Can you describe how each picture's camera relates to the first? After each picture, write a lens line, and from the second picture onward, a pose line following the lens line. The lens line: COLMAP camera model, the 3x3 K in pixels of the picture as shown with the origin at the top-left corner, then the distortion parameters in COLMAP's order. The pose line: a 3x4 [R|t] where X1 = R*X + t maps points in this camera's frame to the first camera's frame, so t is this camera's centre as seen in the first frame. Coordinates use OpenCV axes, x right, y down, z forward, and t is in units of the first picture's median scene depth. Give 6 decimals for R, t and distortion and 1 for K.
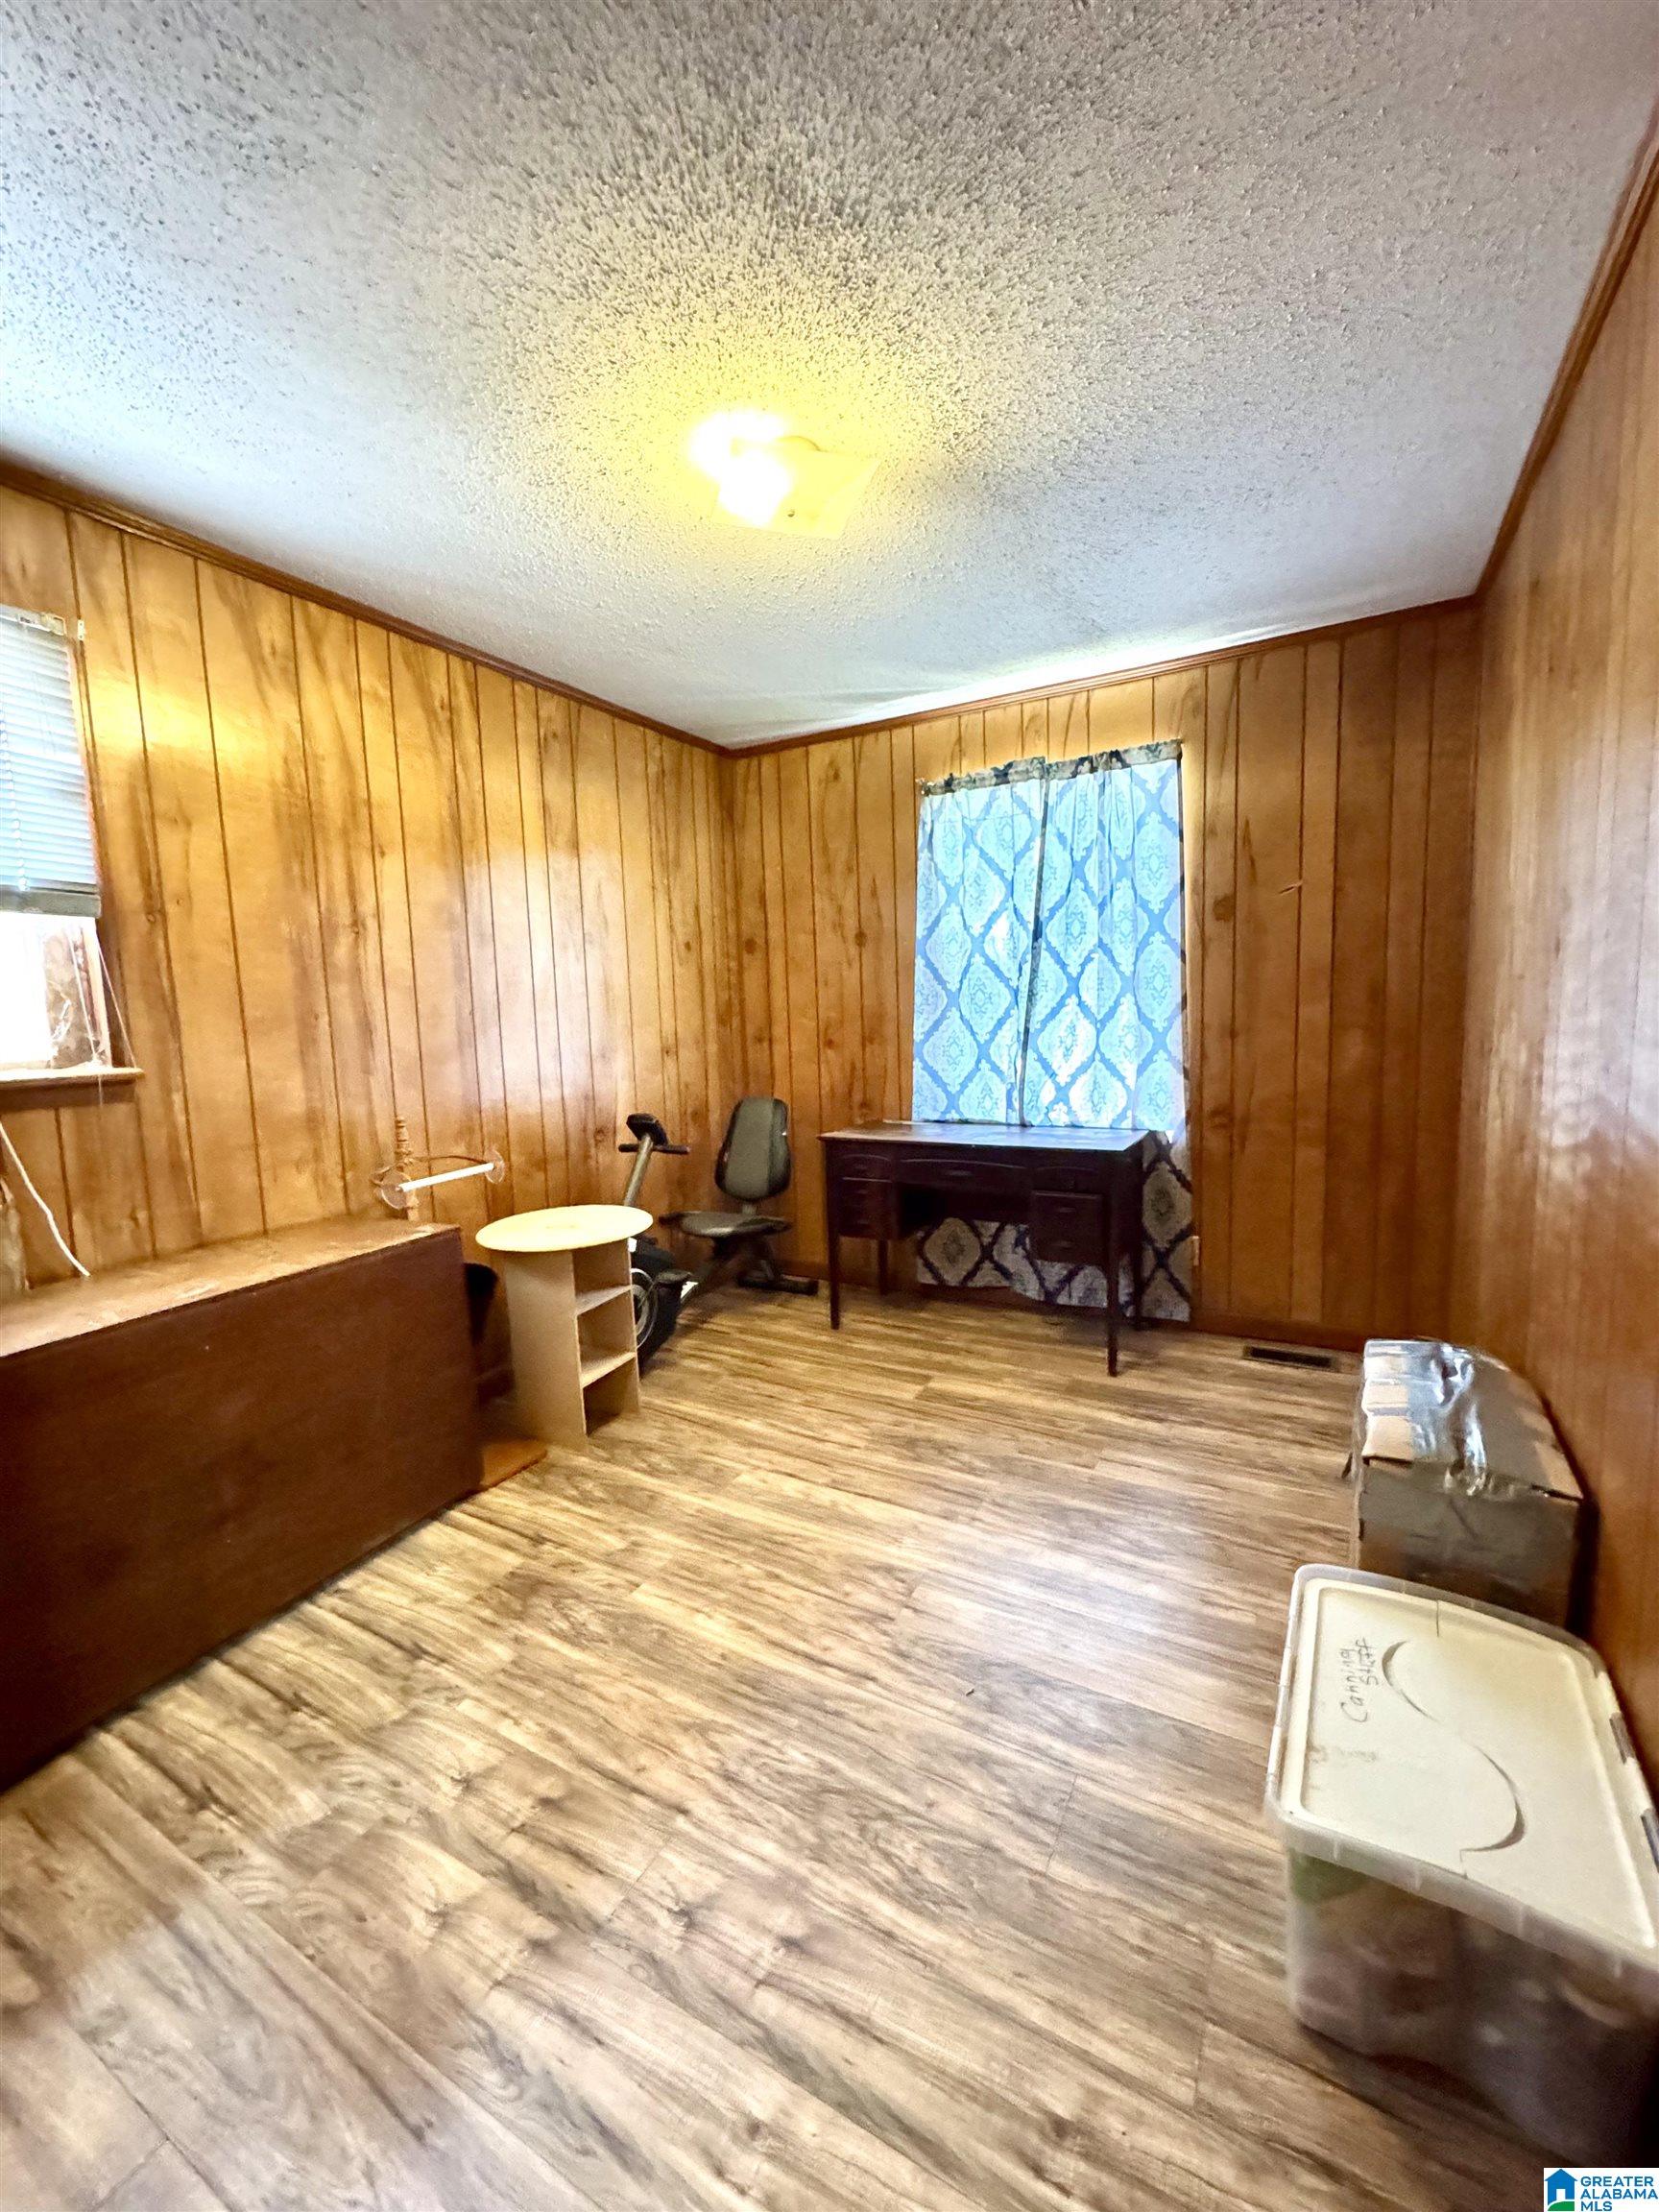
lens RADIAL K [[883.1, 0, 831.0], [0, 883.1, 1106.4], [0, 0, 1]] dist [0.000331, -0.000011]
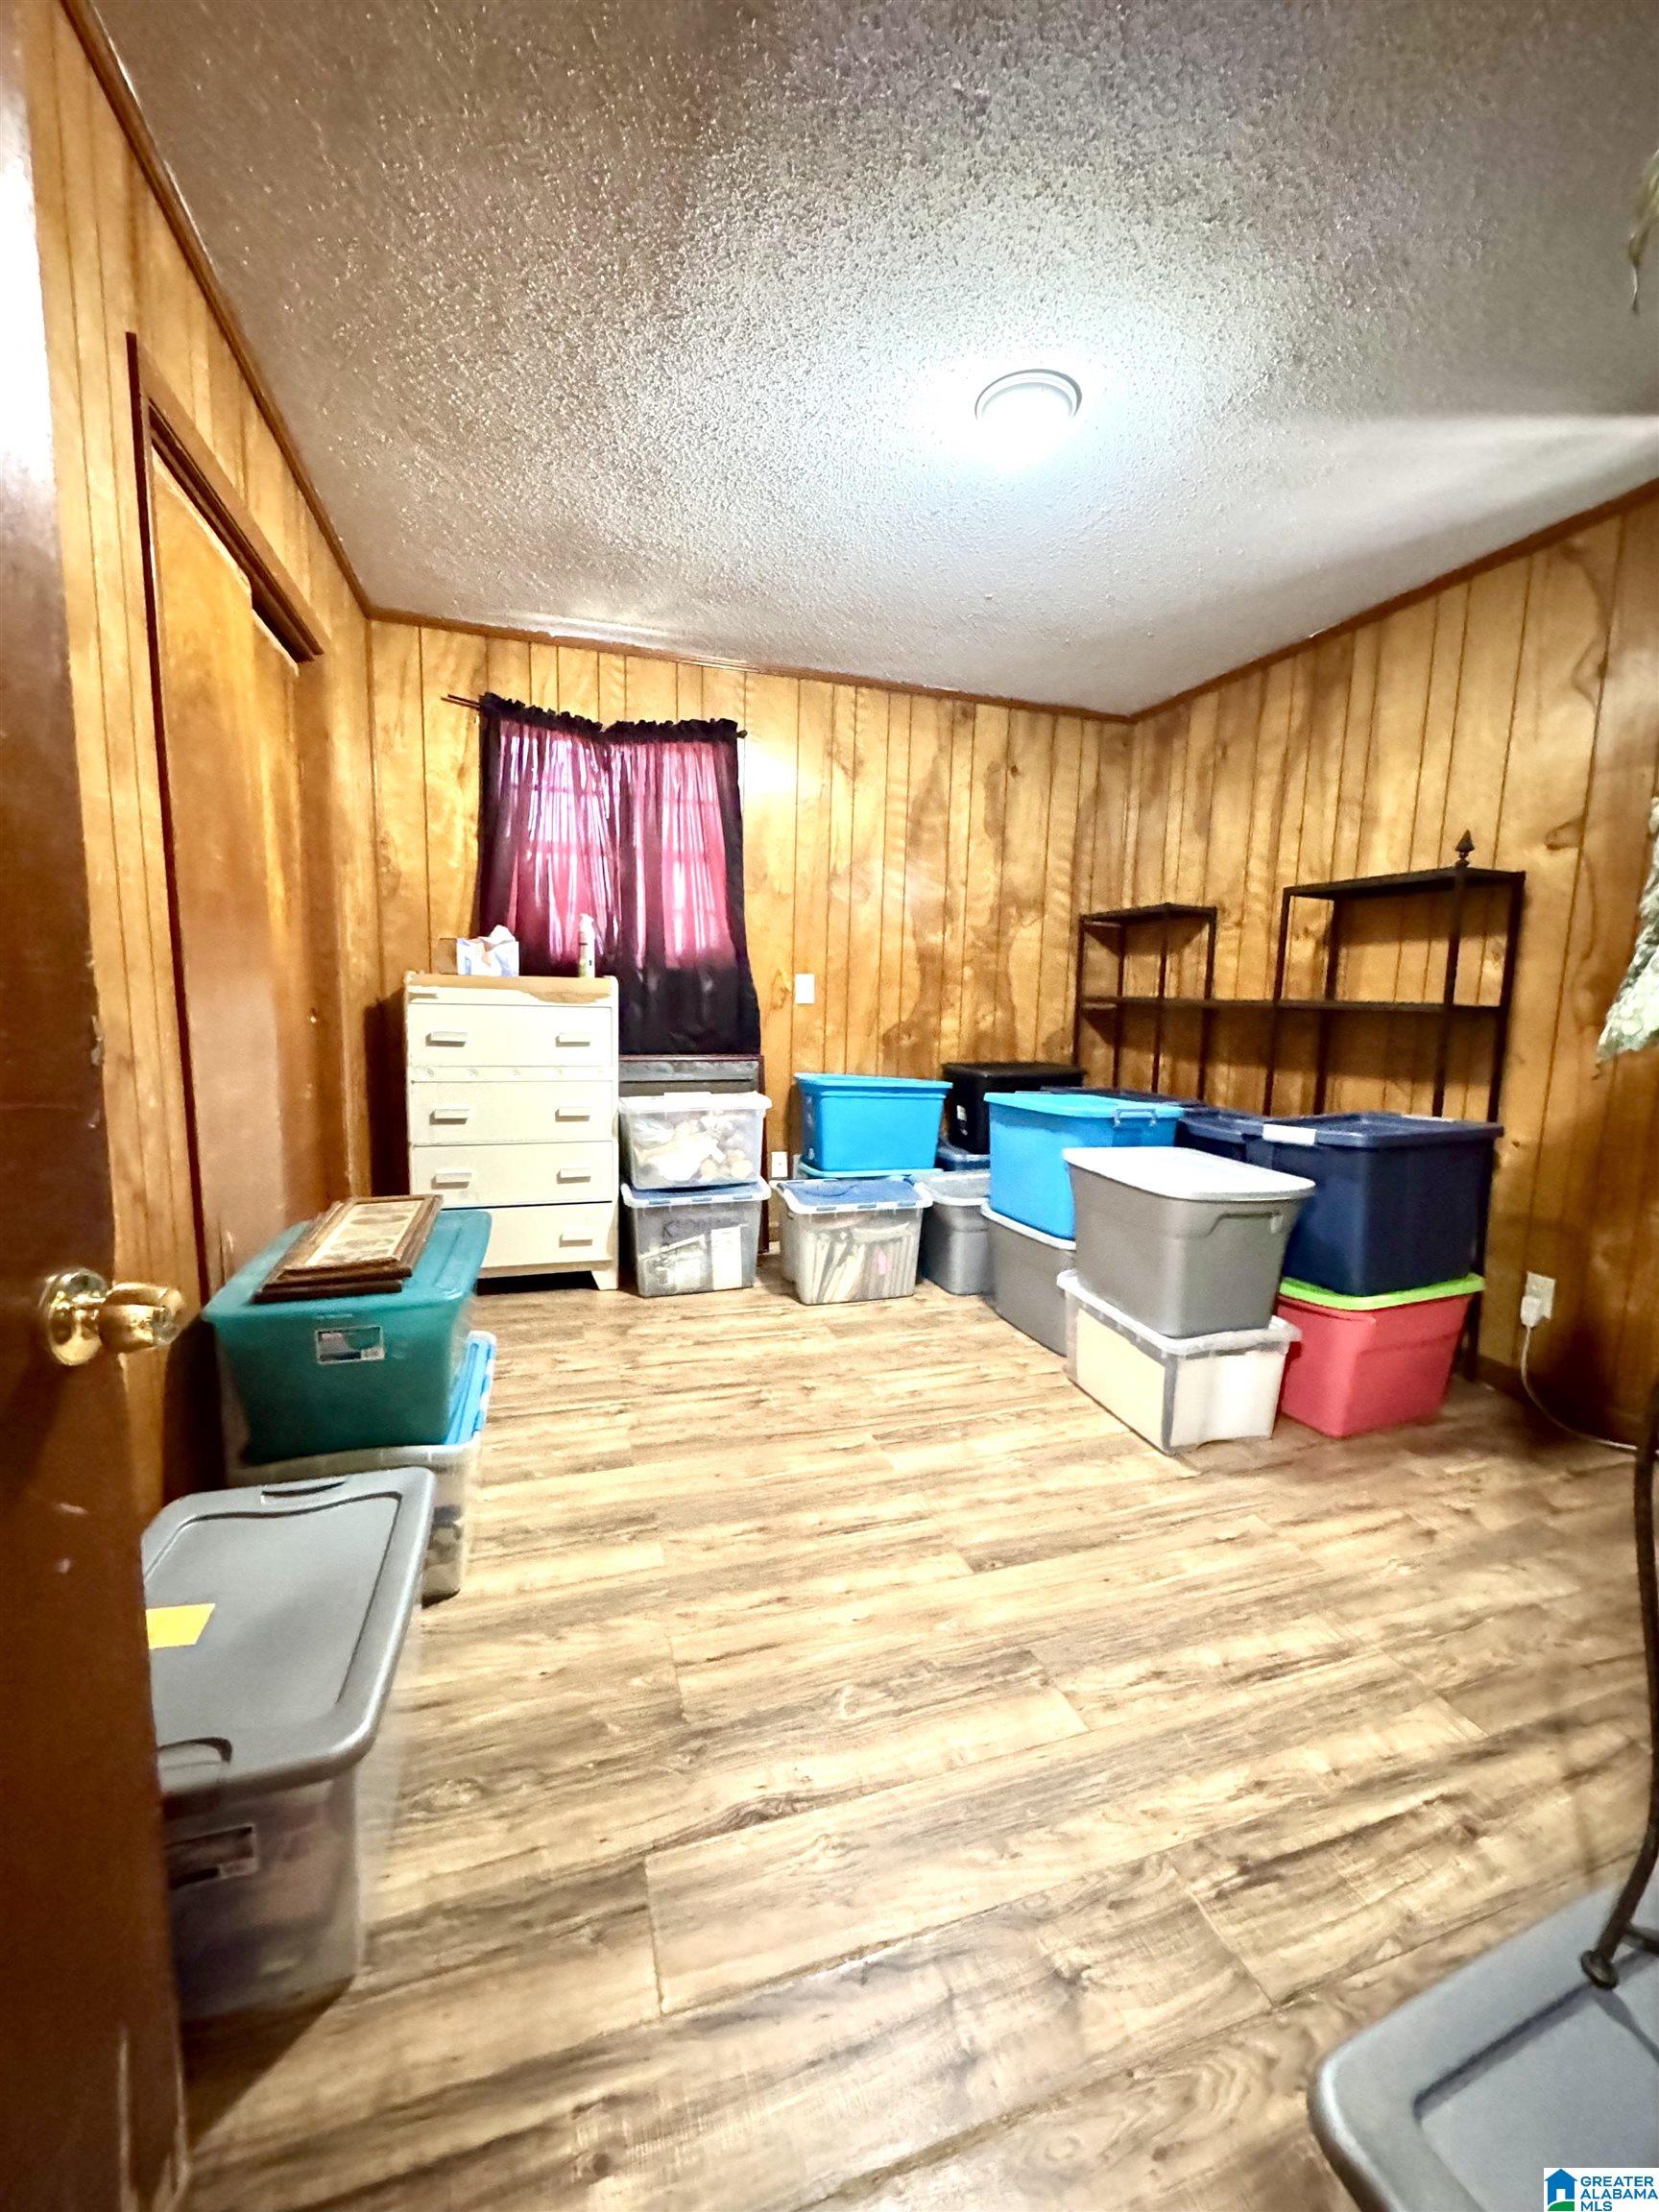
lens RADIAL K [[883.1, 0, 836.4], [0, 883.1, 1103.1], [0, 0, 1]] dist [0.000331, -0.000011]
pose [[-0.676758, 0.114183, -0.727297, 0.509220], [-0.081542, 0.970195, 0.228193, -0.045172], [0.731676, 0.213737, -0.647277, 1.253137]]
